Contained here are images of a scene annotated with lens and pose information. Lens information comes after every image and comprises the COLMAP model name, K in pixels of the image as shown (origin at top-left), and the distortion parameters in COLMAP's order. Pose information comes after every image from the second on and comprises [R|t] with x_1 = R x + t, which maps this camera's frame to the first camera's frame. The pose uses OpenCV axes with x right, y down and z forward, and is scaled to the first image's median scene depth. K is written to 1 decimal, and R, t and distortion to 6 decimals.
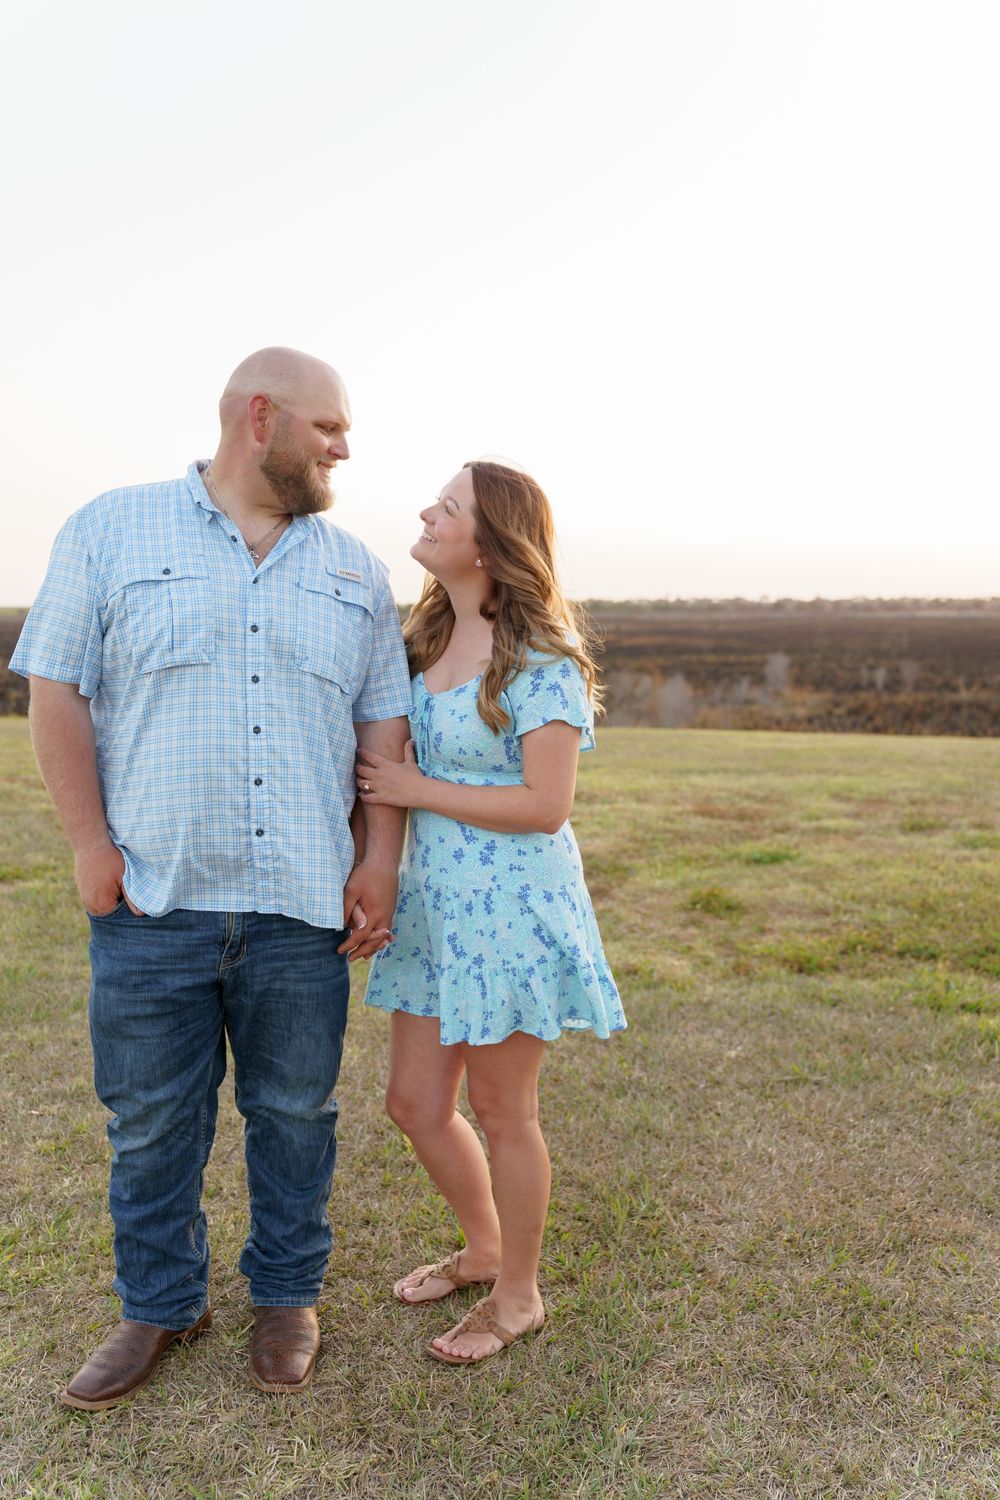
lens RADIAL K [[1297.4, 0, 500.0], [0, 1297.4, 750.0], [0, 0, 1]] dist [-0.001507, -0.000468]
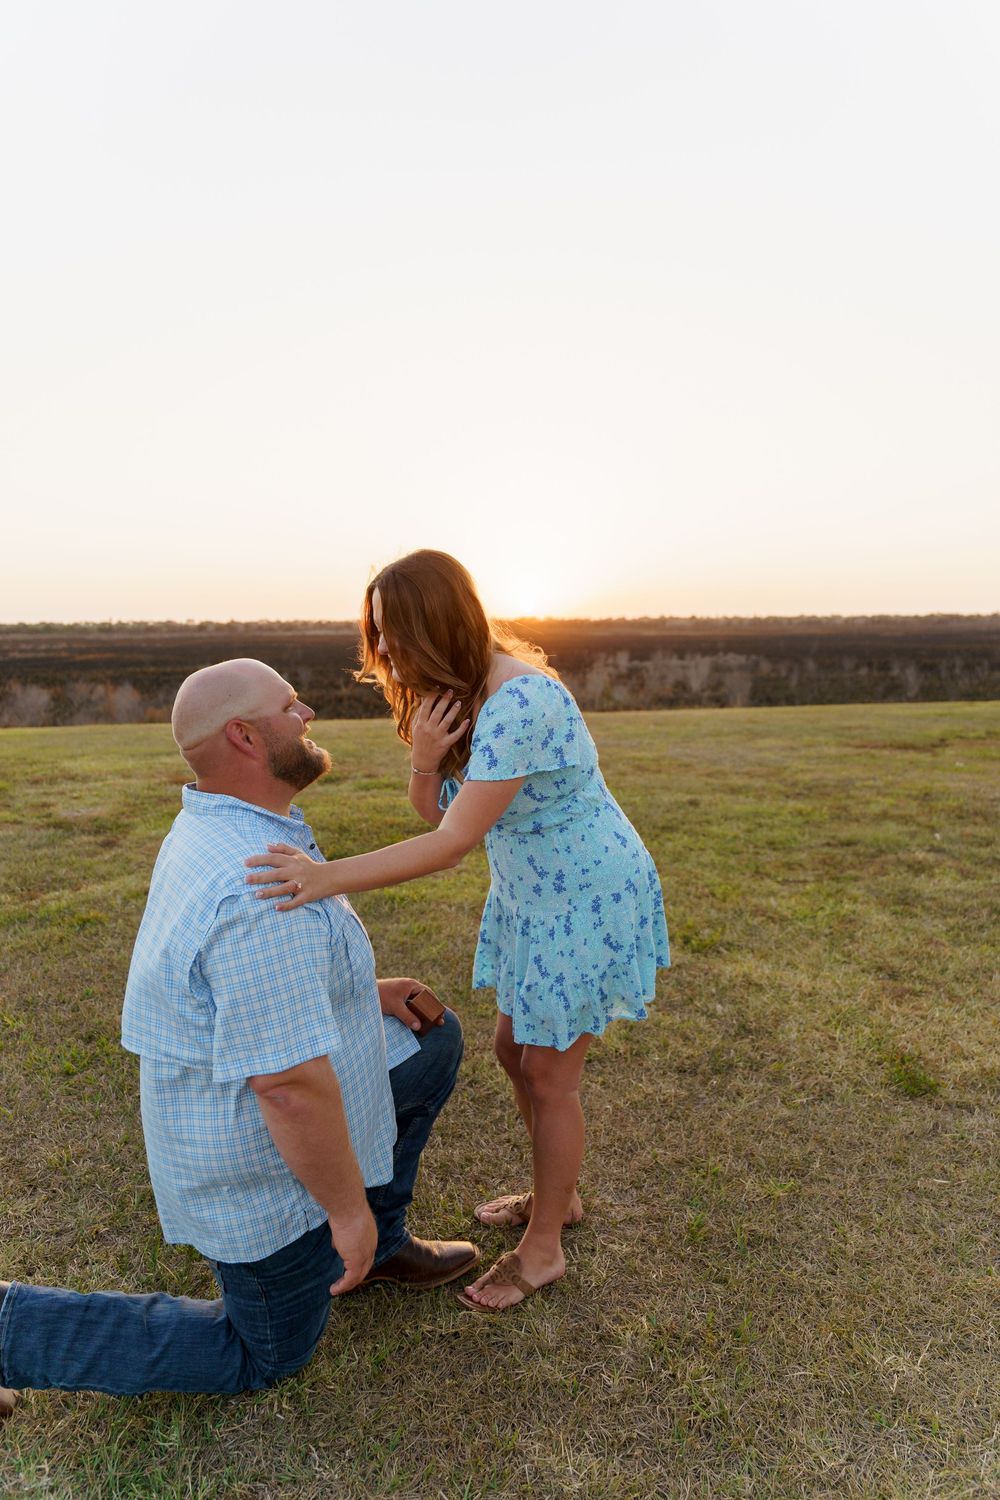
lens RADIAL K [[1036.0, 0, 500.0], [0, 1036.0, 750.0], [0, 0, 1]] dist [-0.000320, -0.000168]
pose [[0.876776, -0.062084, 0.476874, -0.052875], [0.058092, 0.998043, 0.023129, 0.008277], [-0.477377, 0.007424, 0.878667, -0.097222]]
